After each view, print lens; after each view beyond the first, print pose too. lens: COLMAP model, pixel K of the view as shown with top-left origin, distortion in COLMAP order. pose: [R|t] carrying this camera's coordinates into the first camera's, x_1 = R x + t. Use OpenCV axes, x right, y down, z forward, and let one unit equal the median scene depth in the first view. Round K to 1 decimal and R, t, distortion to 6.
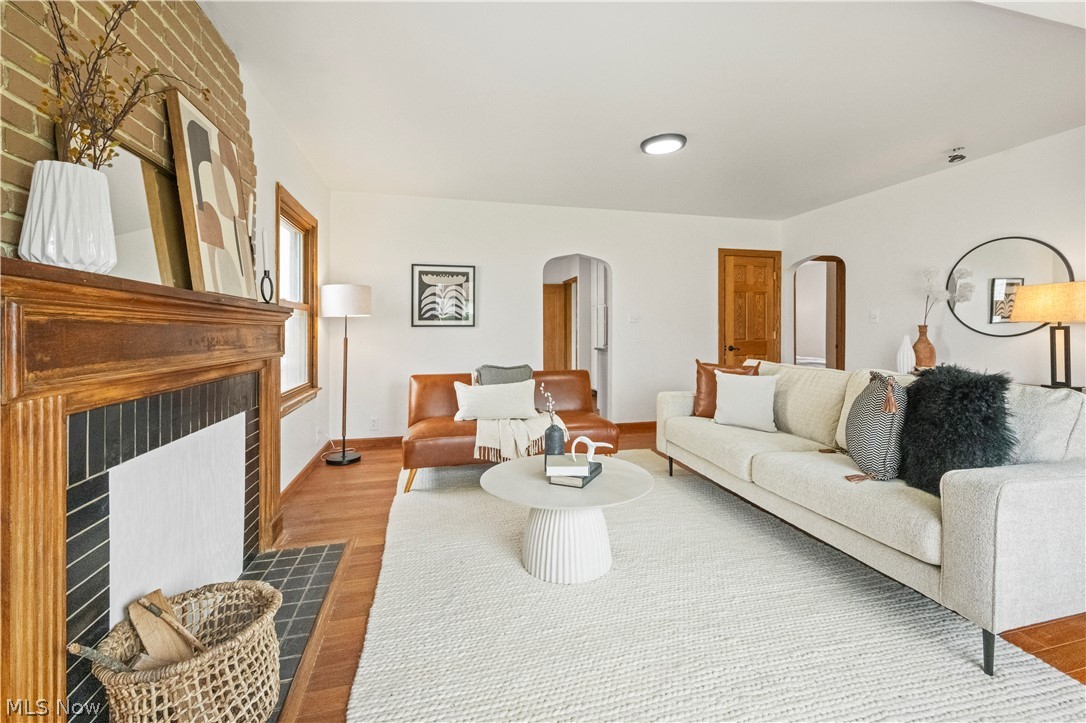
lens RADIAL K [[427.8, 0, 550.6], [0, 427.8, 334.2], [0, 0, 1]] dist [-0.002325, -0.000141]
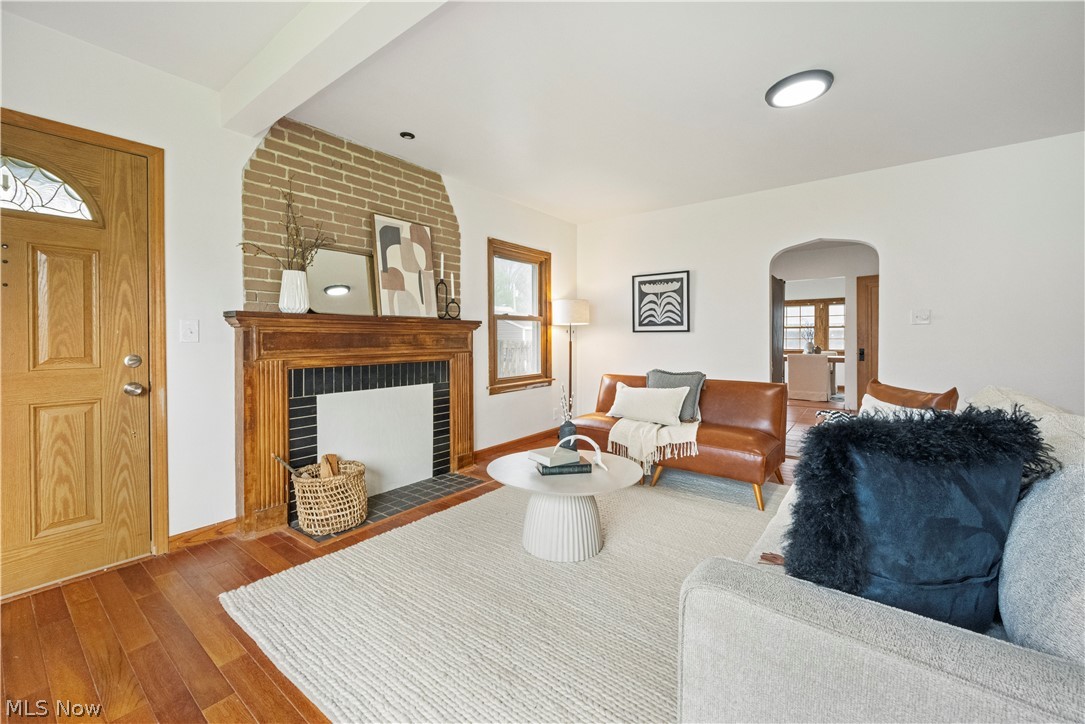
lens RADIAL K [[427.4, 0, 553.4], [0, 427.4, 344.8], [0, 0, 1]] dist [-0.002325, -0.000141]
pose [[0.631496, 0.014827, -0.775238, 0.584190], [-0.005390, 0.999877, 0.014732, -0.000261], [0.775361, -0.005125, 0.631498, 0.192860]]
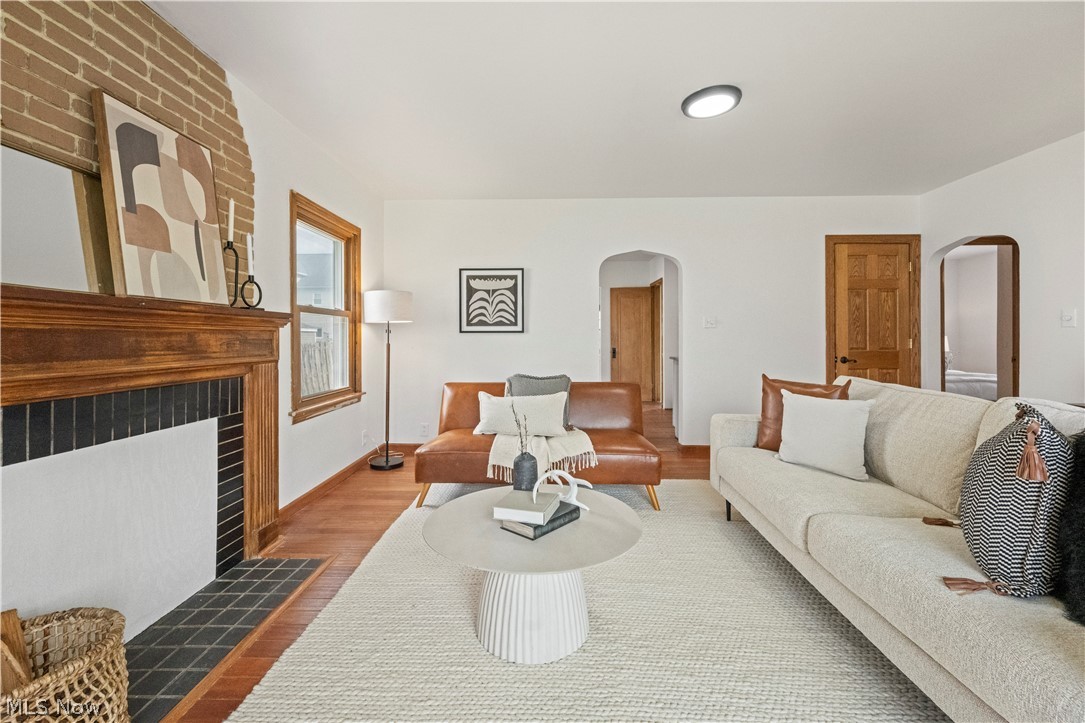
lens RADIAL K [[427.4, 0, 547.7], [0, 427.4, 338.2], [0, 0, 1]] dist [-0.002325, -0.000141]
pose [[0.964001, 0.002922, -0.265884, 0.184665], [-0.004564, 0.999974, -0.005559, -0.000441], [0.265861, 0.006573, 0.963989, 0.159086]]
